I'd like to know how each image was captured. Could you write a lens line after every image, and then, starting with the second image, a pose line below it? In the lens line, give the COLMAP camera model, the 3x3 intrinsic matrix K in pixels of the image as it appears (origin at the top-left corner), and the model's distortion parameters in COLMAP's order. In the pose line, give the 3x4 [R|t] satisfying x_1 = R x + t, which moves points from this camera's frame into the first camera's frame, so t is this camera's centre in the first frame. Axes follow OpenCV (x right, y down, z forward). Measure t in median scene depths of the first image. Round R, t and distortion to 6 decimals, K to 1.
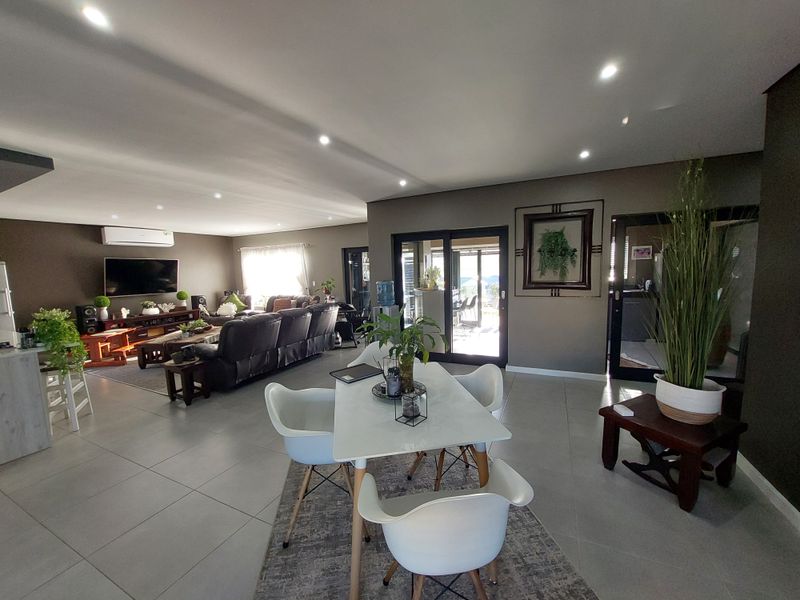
lens RADIAL K [[332.1, 0, 397.2], [0, 332.1, 303.0], [0, 0, 1]] dist [0.000418, 0.000139]
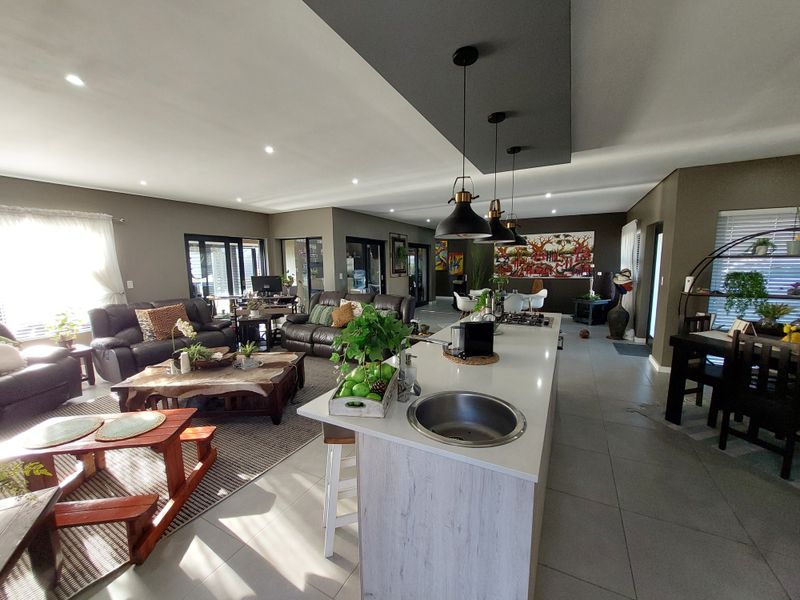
lens RADIAL K [[320.4, 0, 400.0], [0, 320.4, 300.0], [0, 0, 1]] dist [-0.002203, -0.000327]
pose [[0.024788, -0.091279, 0.995517, -0.828573], [0.113737, 0.989614, 0.087905, -0.026677], [-0.993202, 0.111048, 0.034913, 0.495557]]
